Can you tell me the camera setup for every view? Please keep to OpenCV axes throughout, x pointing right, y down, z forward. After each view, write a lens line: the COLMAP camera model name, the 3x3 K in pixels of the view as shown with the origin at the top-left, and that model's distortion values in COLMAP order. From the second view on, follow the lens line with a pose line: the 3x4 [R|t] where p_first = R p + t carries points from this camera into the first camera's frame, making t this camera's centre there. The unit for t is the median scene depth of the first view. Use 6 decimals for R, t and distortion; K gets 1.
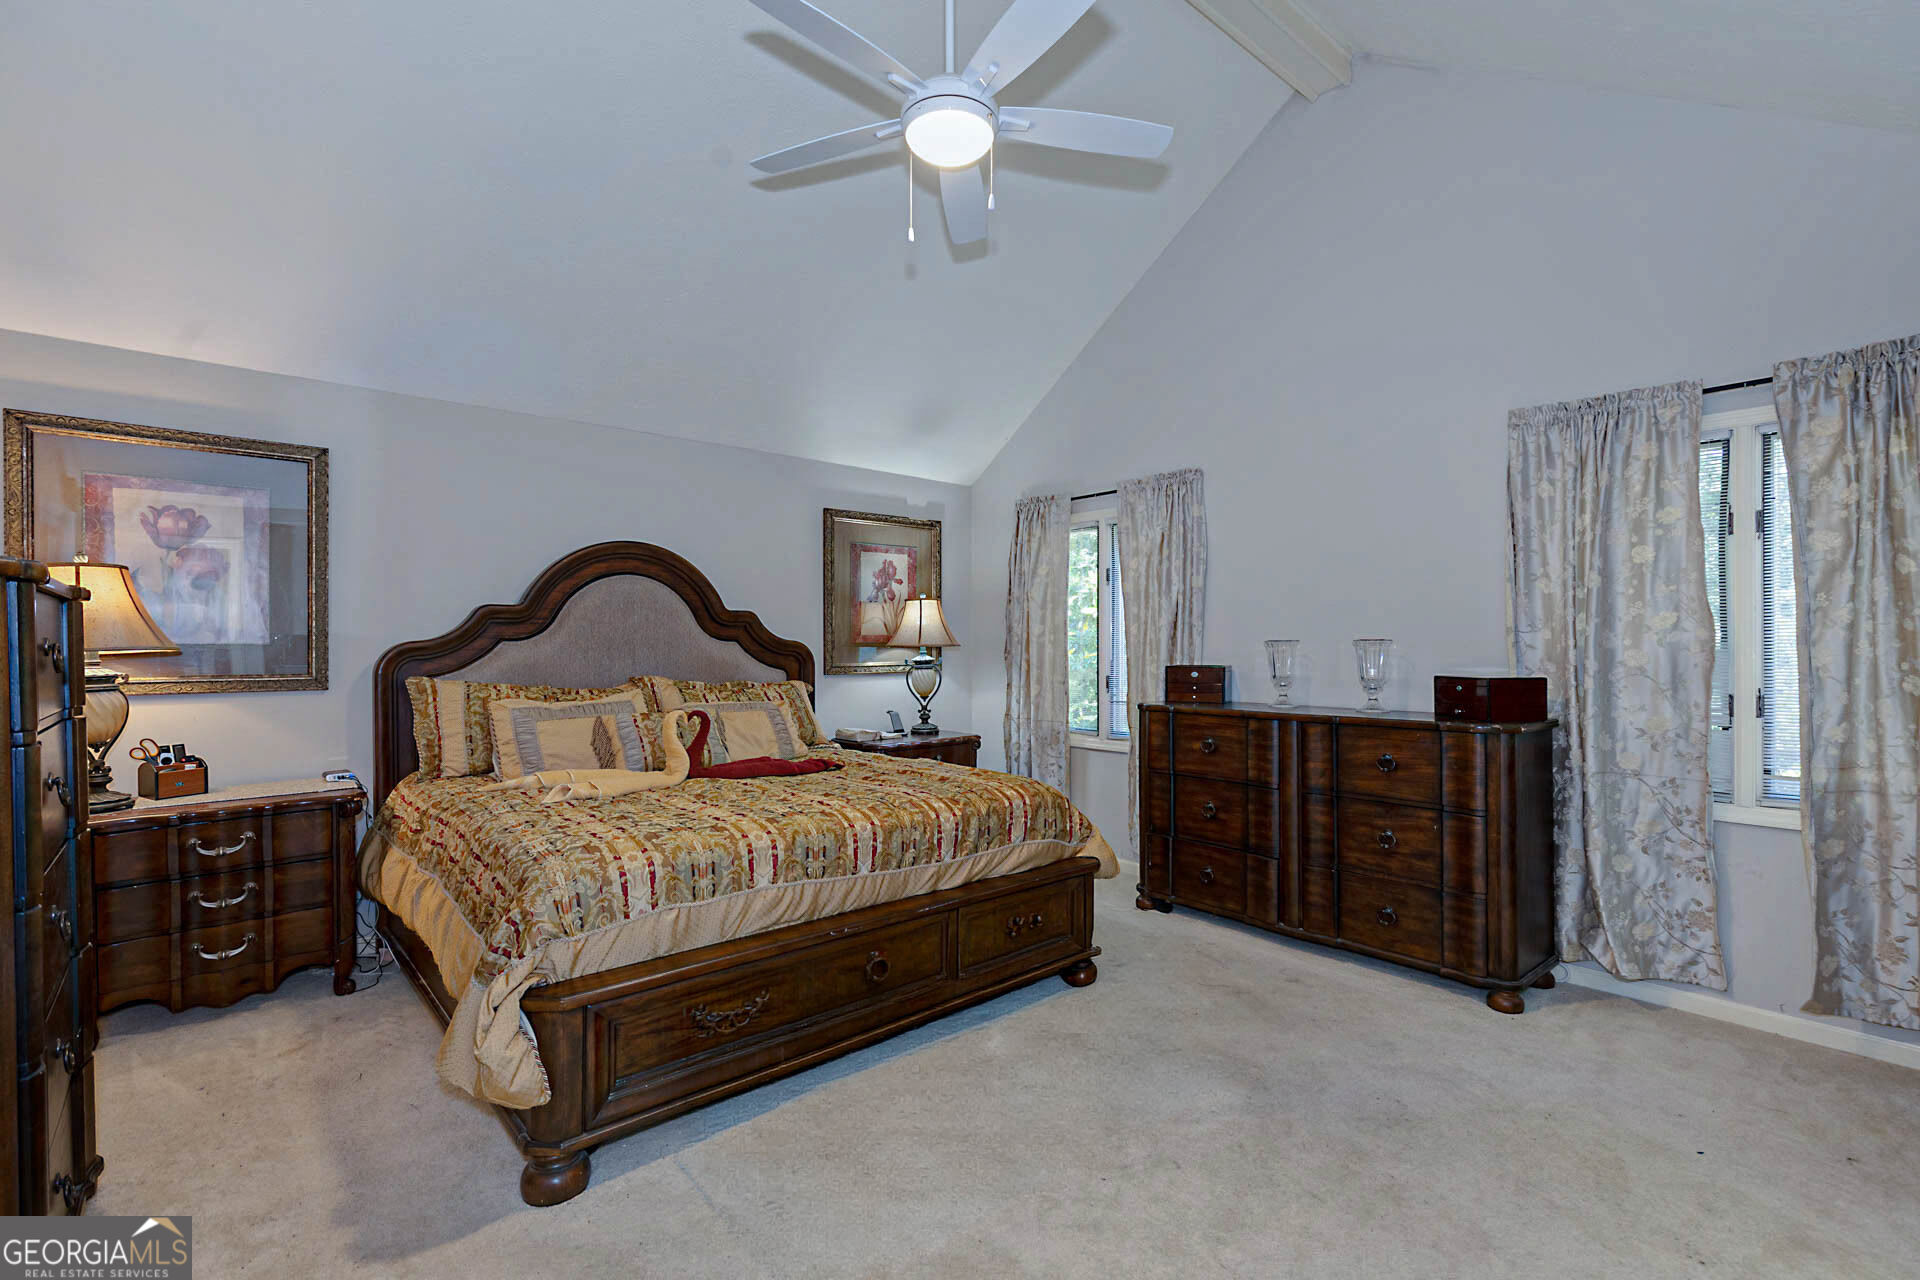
lens RADIAL K [[867.5, 0, 967.3], [0, 867.5, 643.8], [0, 0, 1]] dist [0.014836, -0.001597]
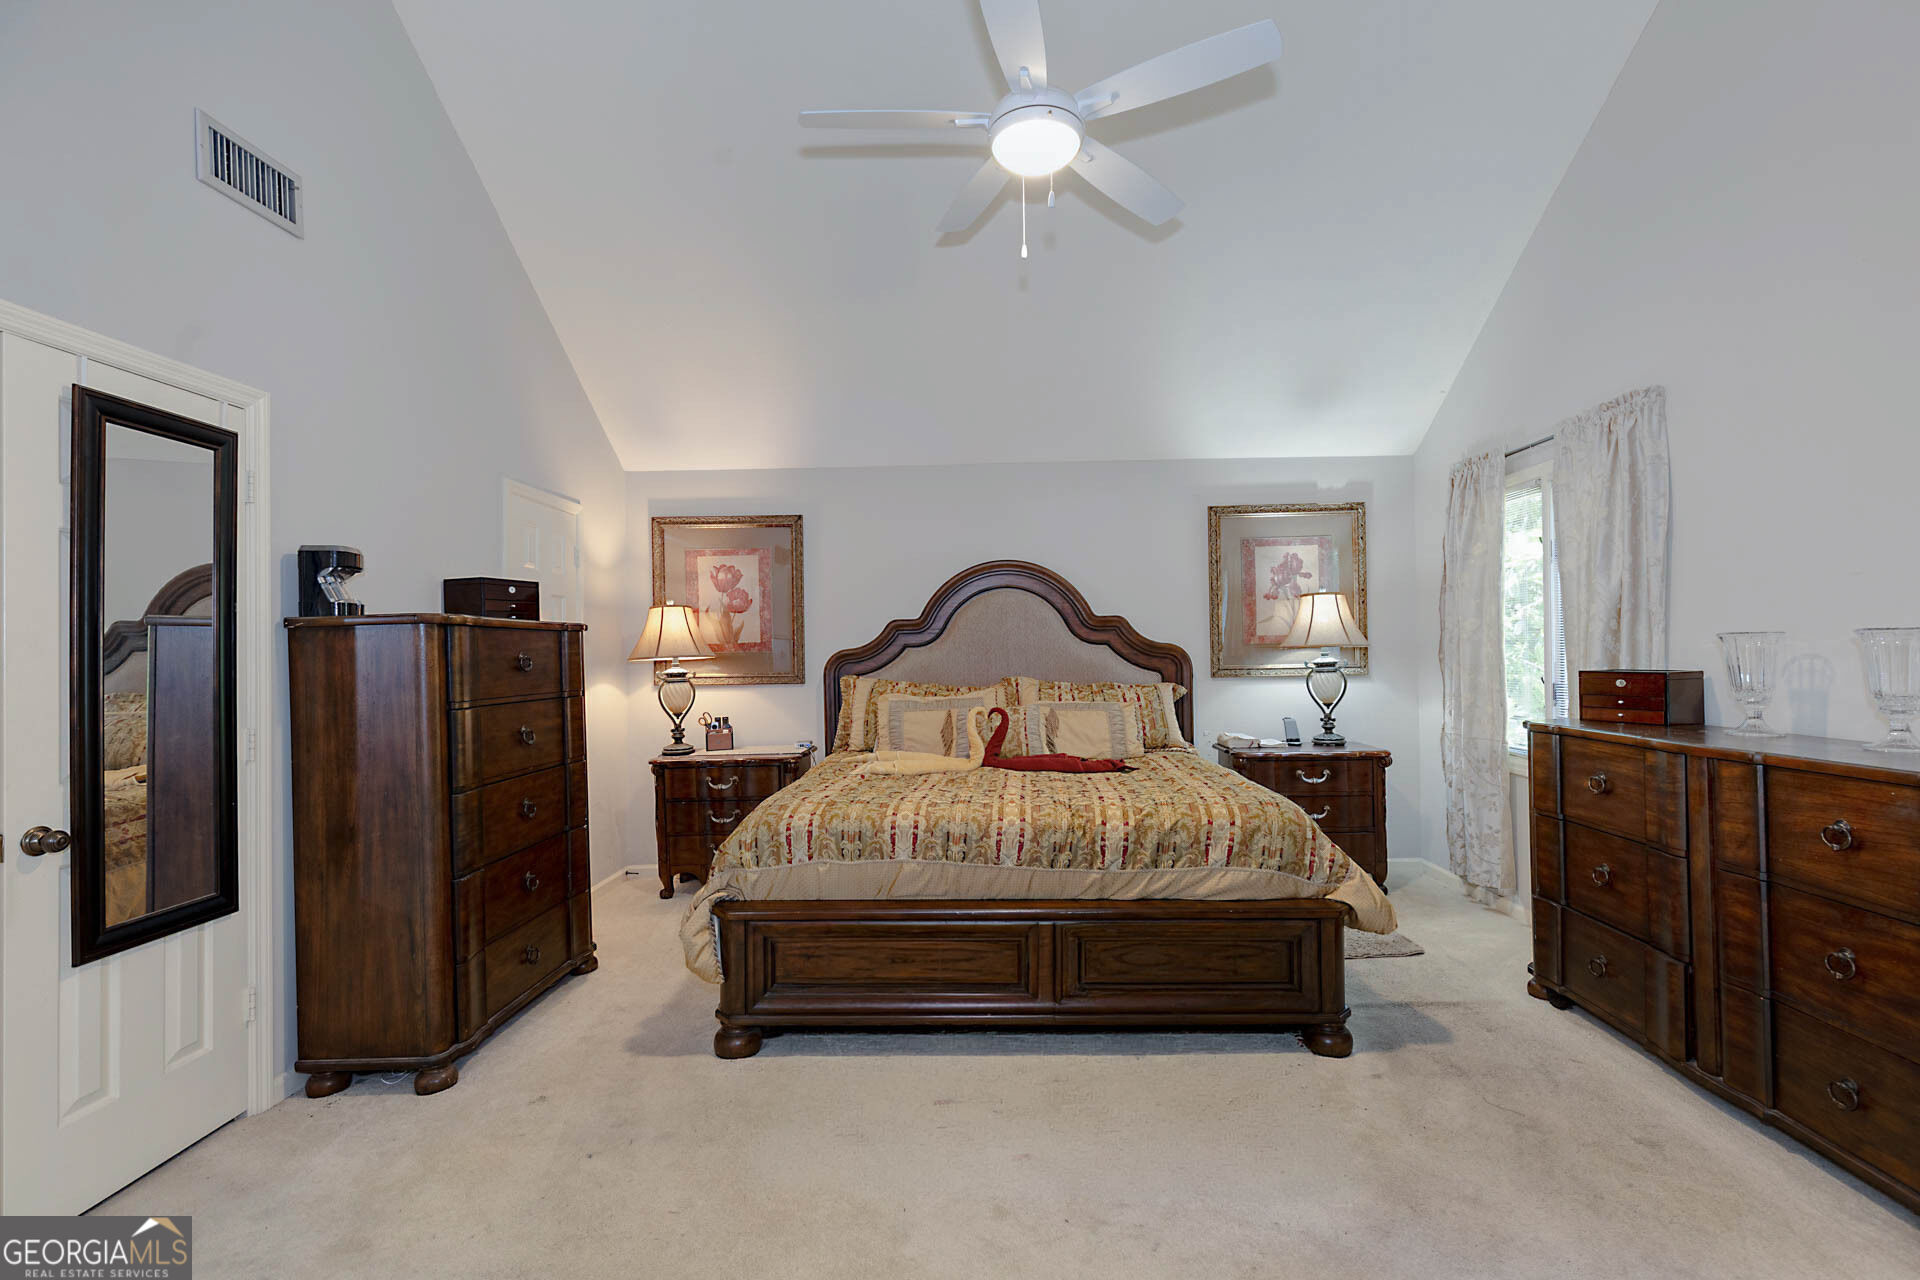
lens RADIAL K [[867.5, 0, 971.1], [0, 867.5, 642.9], [0, 0, 1]] dist [0.014836, -0.001597]
pose [[0.733902, -0.015863, -0.679070, 0.428107], [0.014982, 0.999862, -0.007165, -0.000019], [0.679090, -0.004915, 0.734039, 0.145570]]
